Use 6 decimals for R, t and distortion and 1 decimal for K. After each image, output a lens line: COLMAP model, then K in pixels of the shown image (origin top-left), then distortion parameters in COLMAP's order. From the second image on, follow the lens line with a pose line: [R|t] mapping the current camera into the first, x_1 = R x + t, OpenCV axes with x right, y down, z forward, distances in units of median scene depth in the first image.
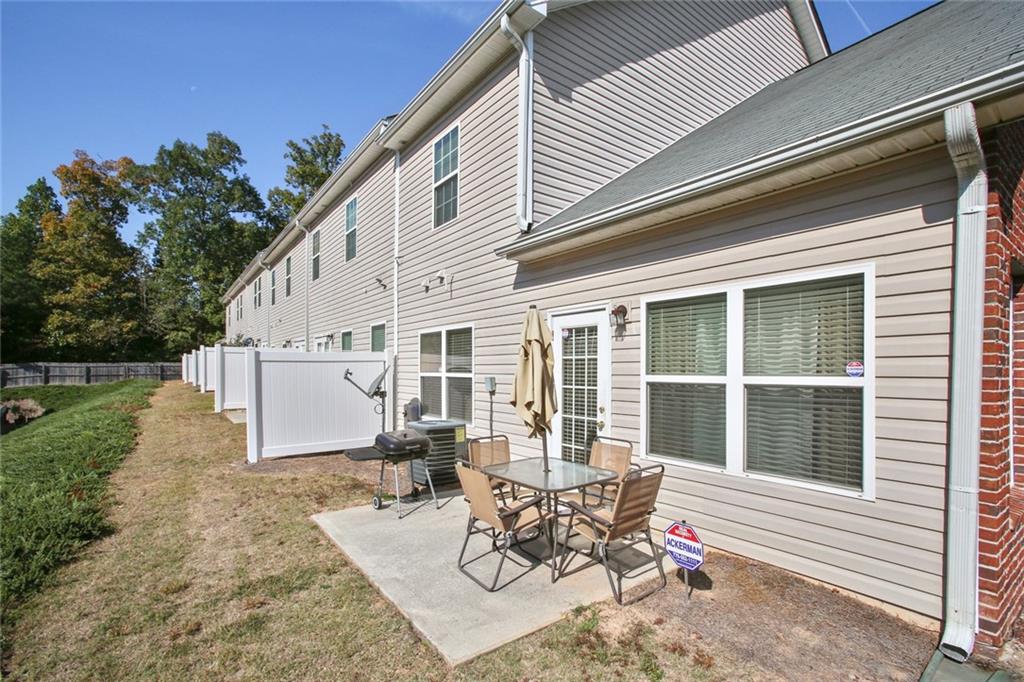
lens RADIAL K [[469.4, 0, 511.6], [0, 469.4, 376.1], [0, 0, 1]] dist [0.000421, 0.001074]
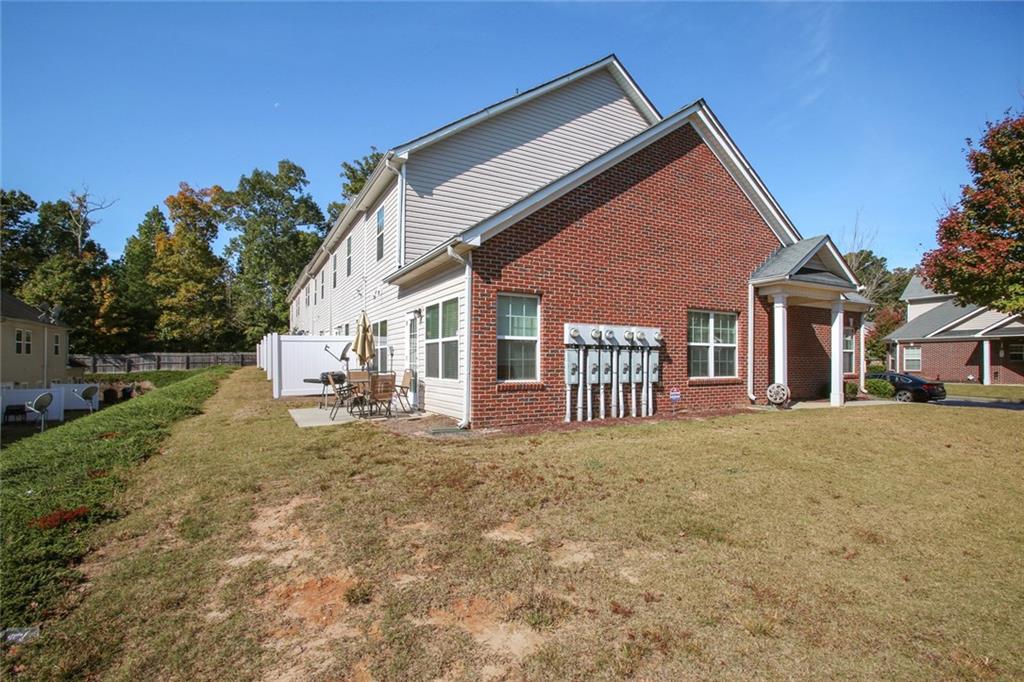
lens RADIAL K [[471.8, 0, 512.0], [0, 471.8, 361.0], [0, 0, 1]] dist [-0.001095, -0.000318]
pose [[0.991741, -0.005553, -0.128136, 0.103792], [0.003697, 0.999885, -0.014724, 0.013841], [0.128203, 0.014129, 0.991647, -0.120663]]
